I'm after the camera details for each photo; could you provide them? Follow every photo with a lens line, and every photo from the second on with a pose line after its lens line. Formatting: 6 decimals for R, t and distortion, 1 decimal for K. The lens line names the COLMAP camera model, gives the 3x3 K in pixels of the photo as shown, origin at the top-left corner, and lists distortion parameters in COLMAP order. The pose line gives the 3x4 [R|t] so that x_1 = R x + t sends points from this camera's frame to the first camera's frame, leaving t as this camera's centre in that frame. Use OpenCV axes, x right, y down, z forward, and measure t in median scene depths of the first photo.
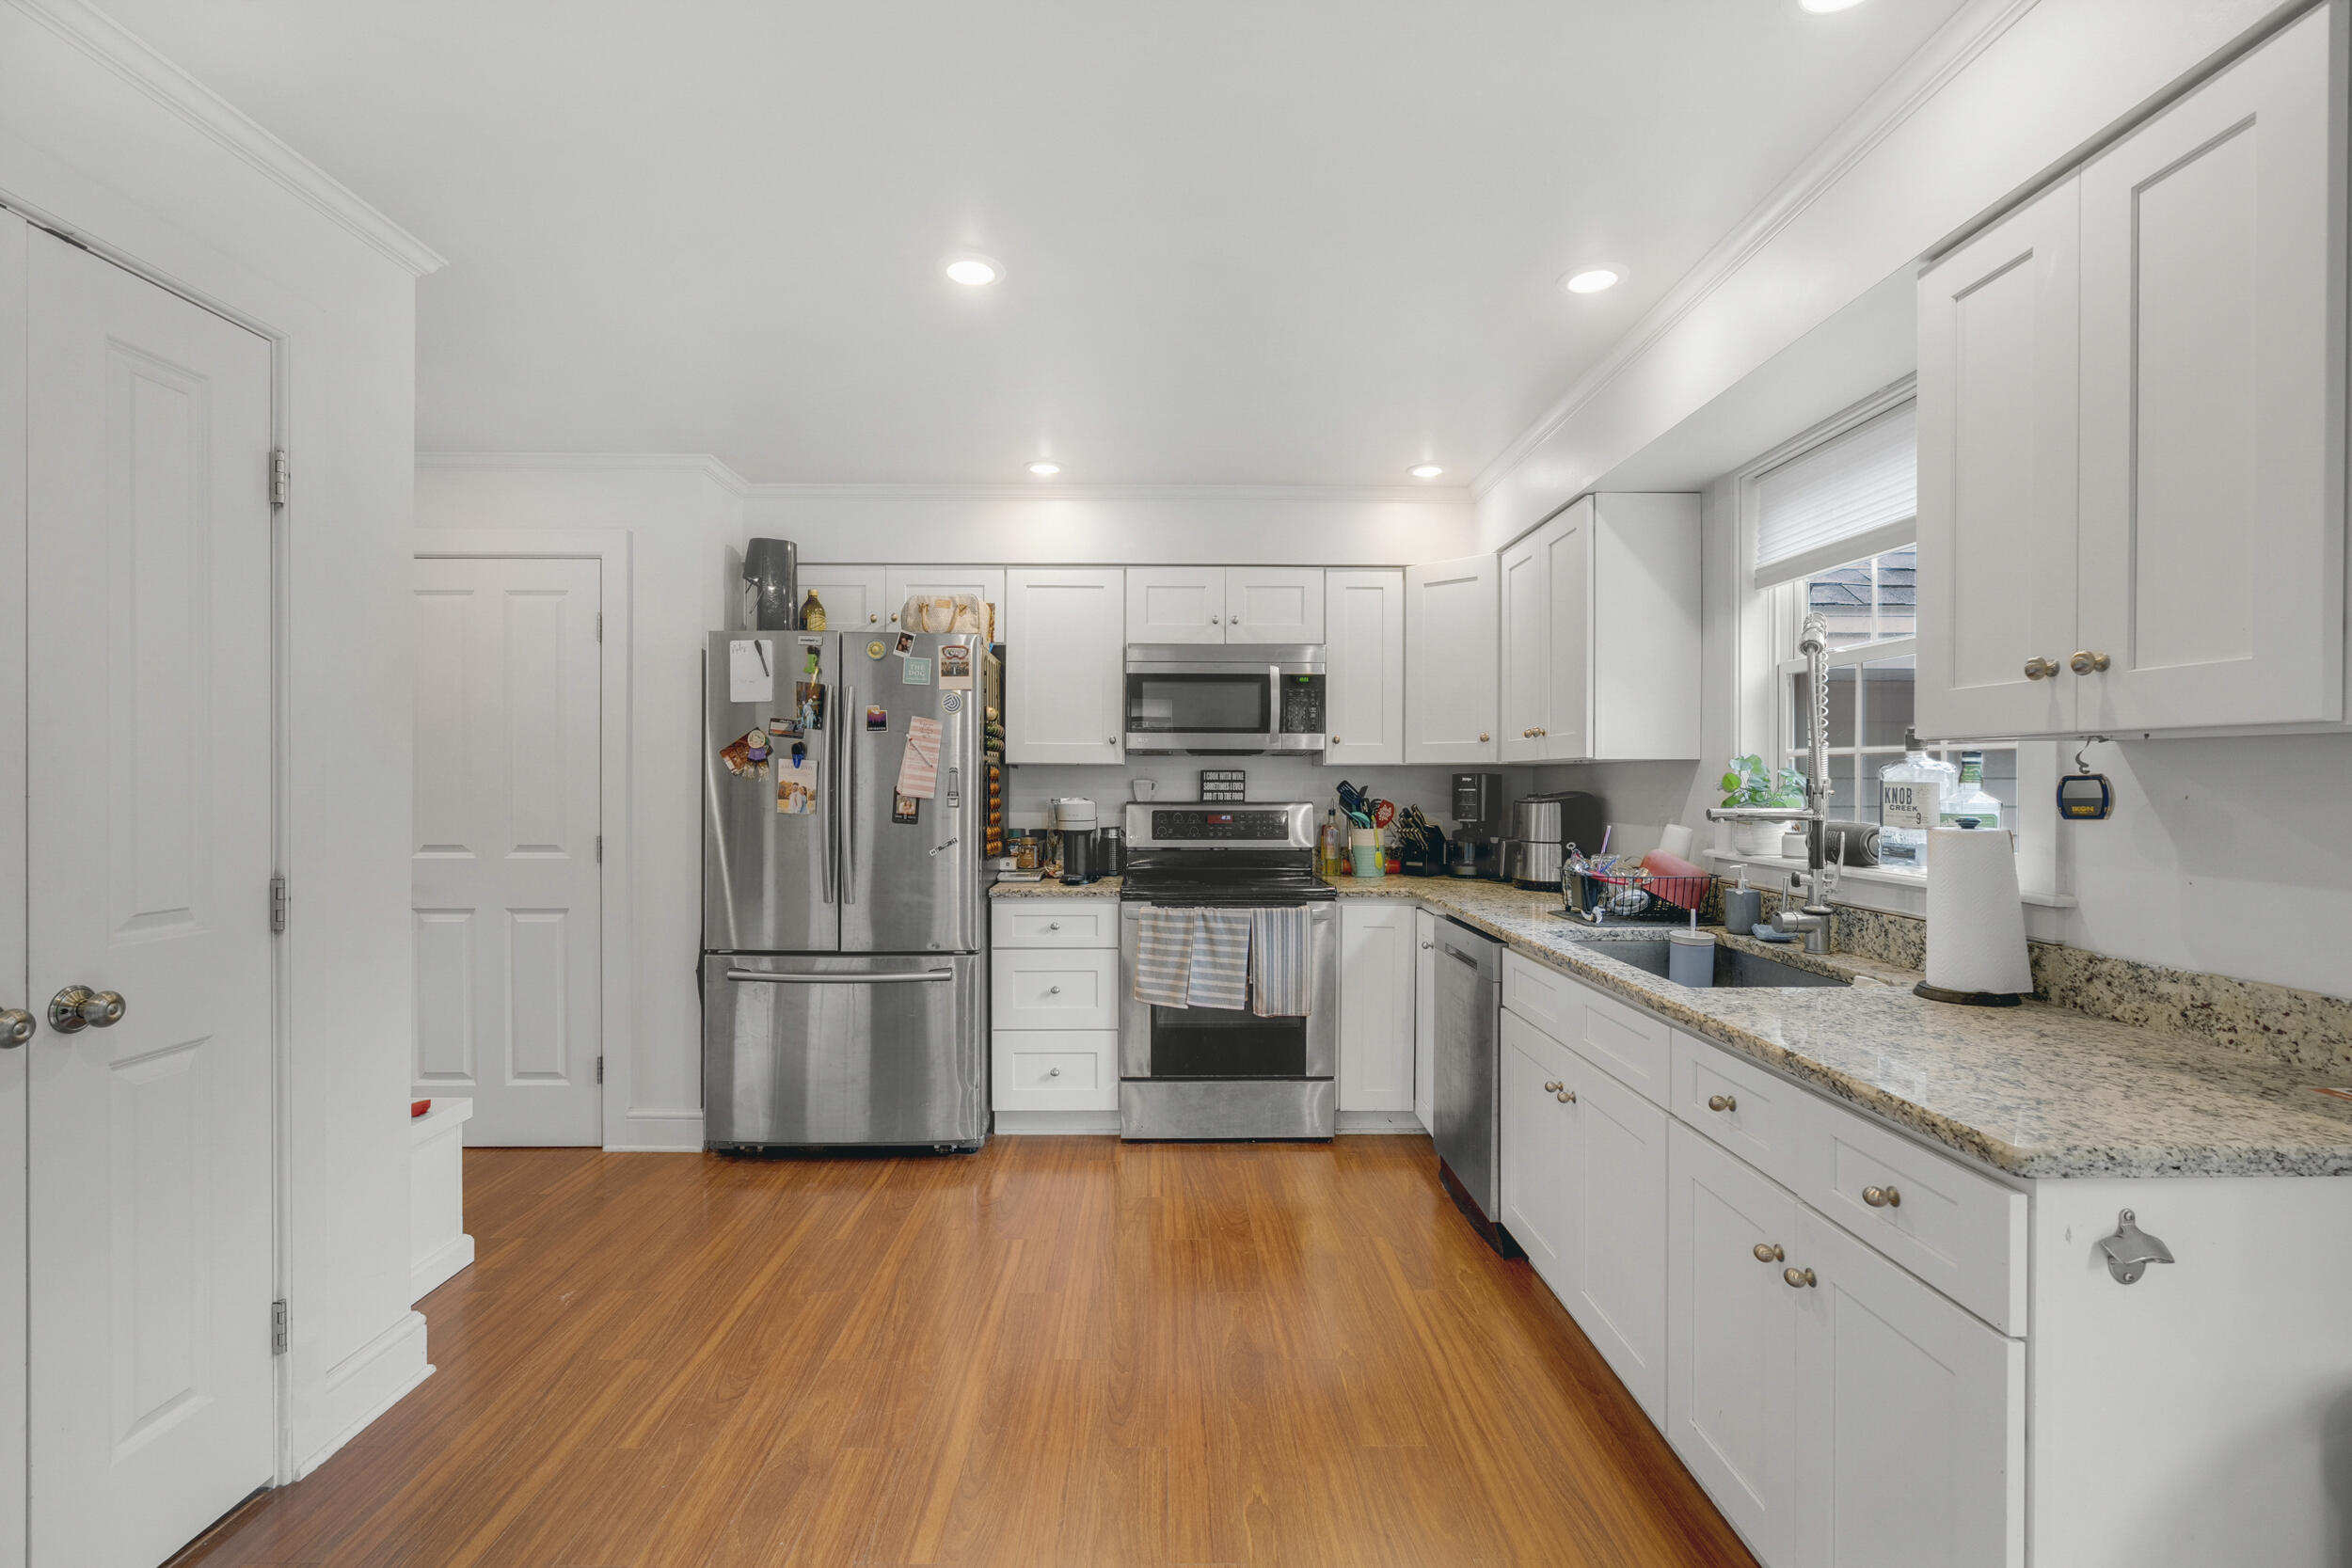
lens RADIAL K [[1102.7, 0, 1191.0], [0, 1102.7, 780.9], [0, 0, 1]] dist [-0.001118, 0.000824]
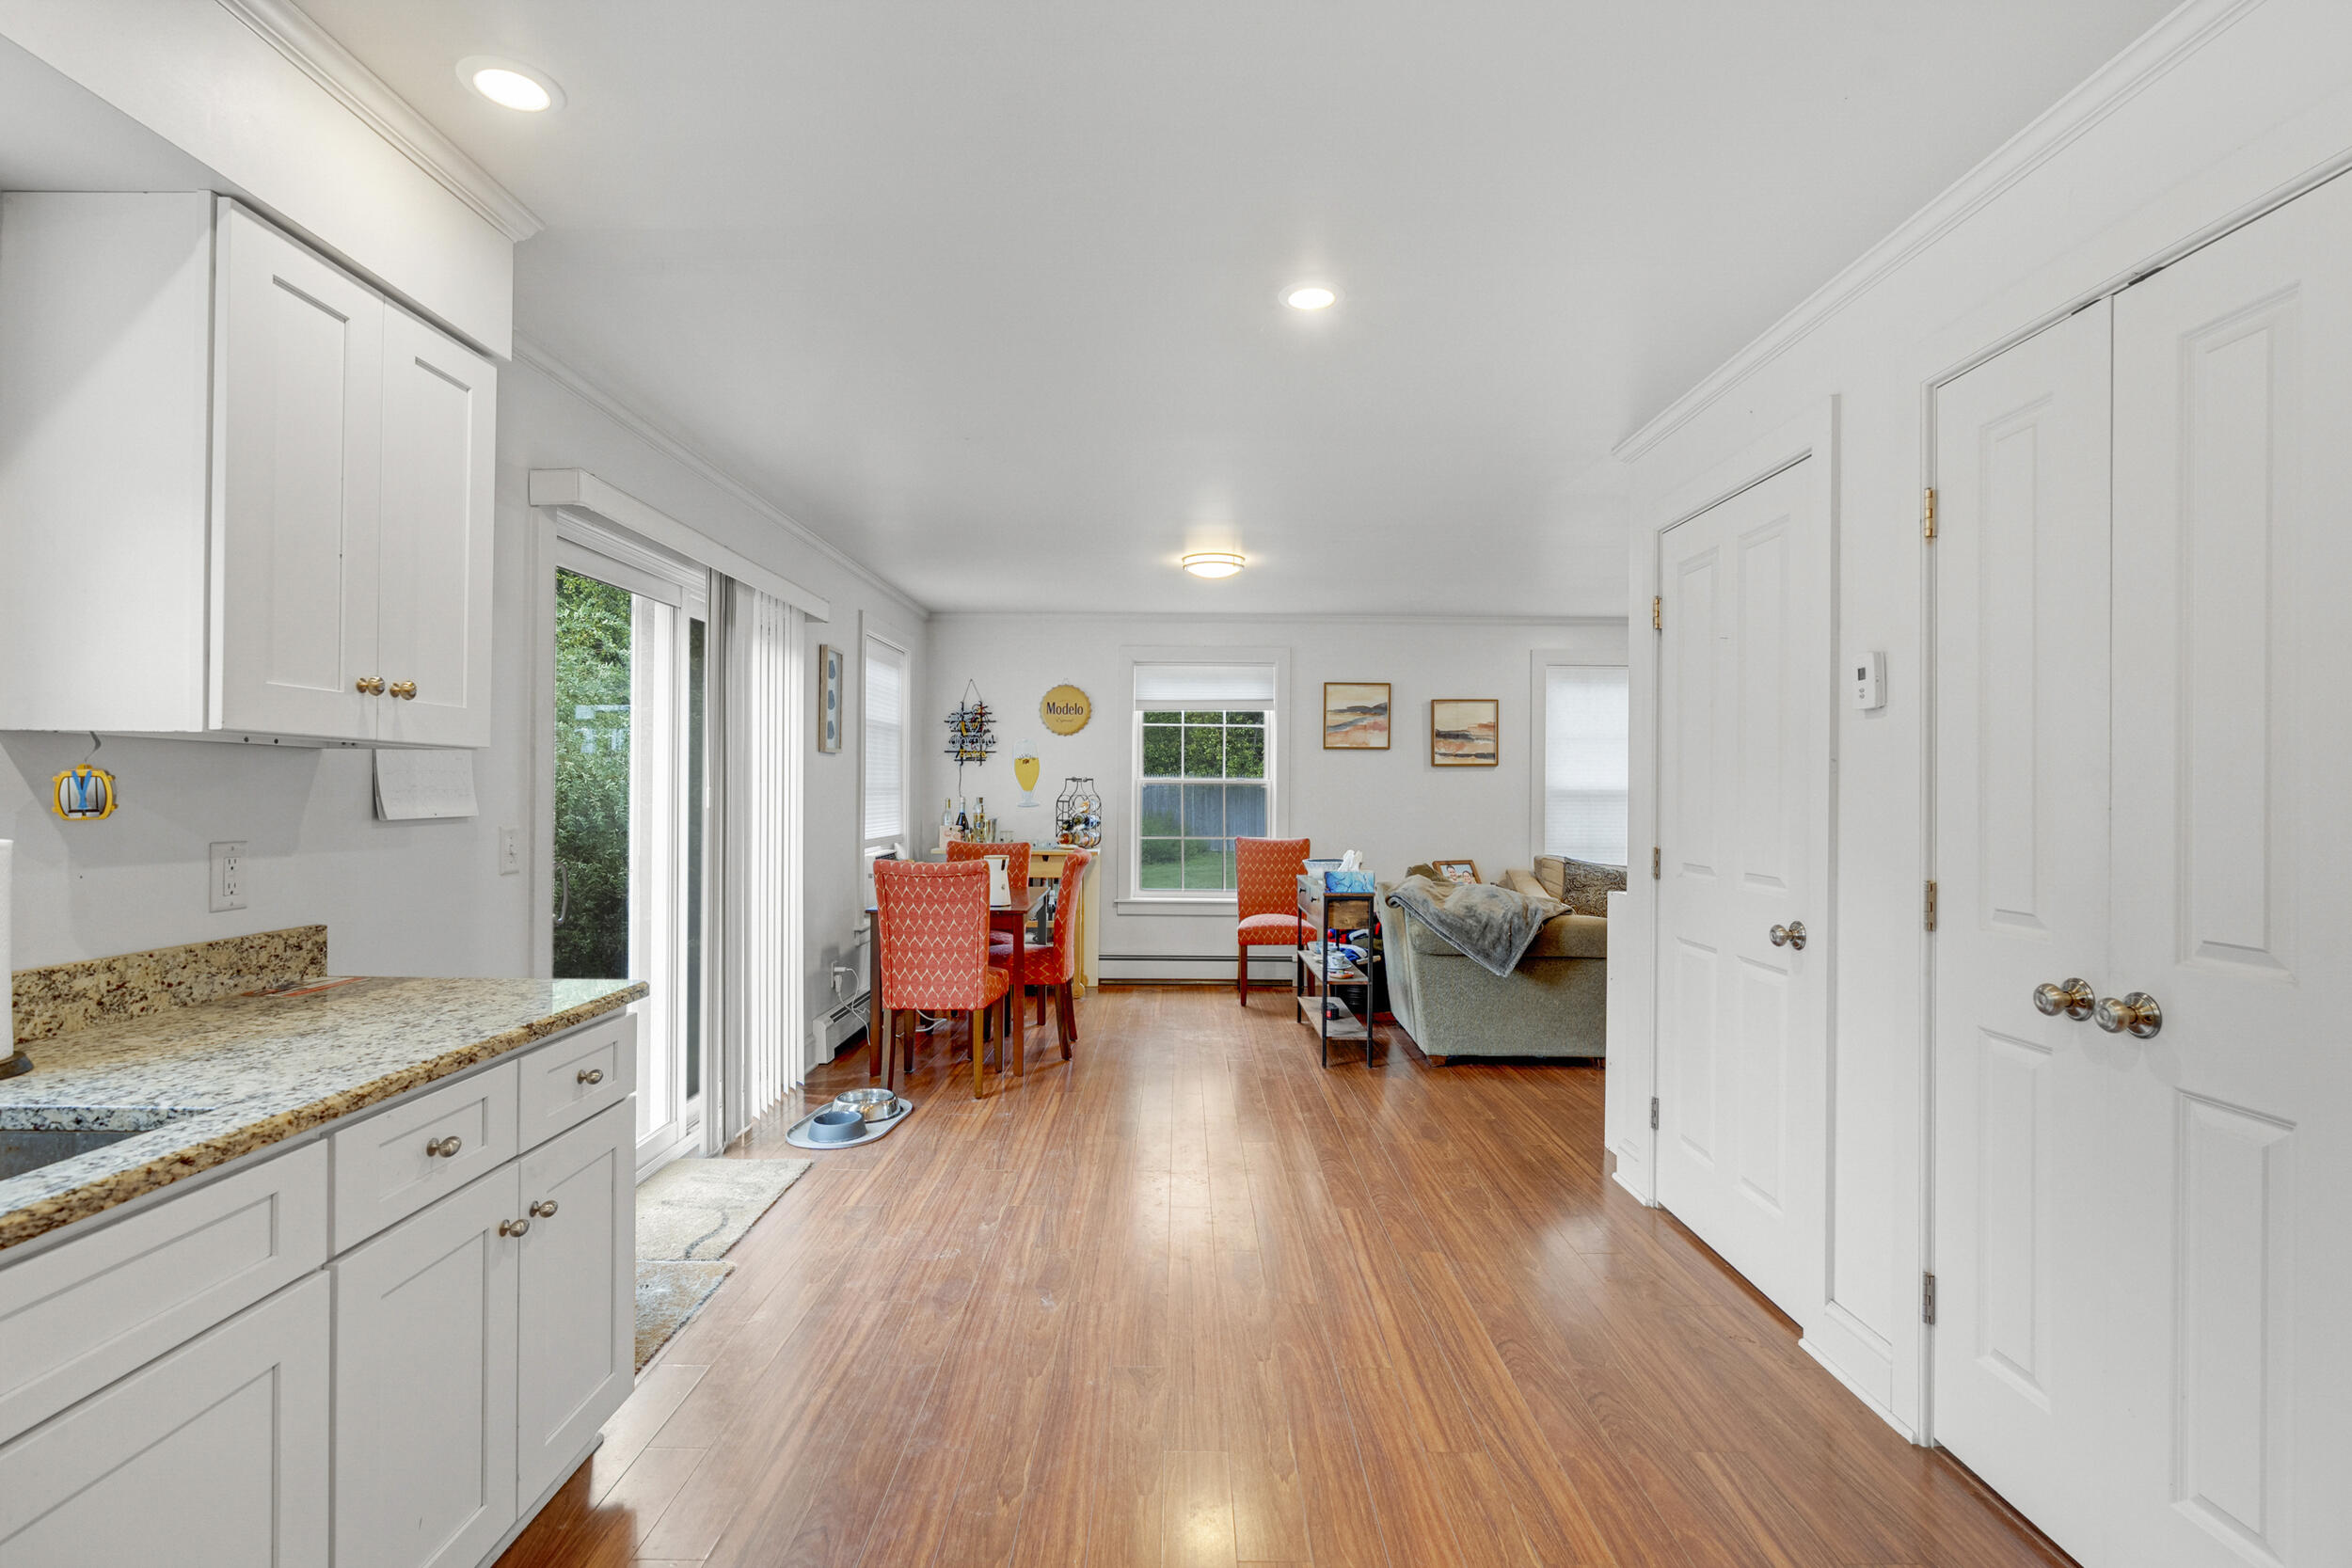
lens RADIAL K [[1102.7, 0, 1191.0], [0, 1102.7, 780.9], [0, 0, 1]] dist [-0.001118, 0.000824]
pose [[-0.999899, -0.008458, 0.011443, -0.128679], [-0.008550, 0.999931, -0.008096, 0.004294], [-0.011373, -0.008193, -0.999902, 2.042124]]
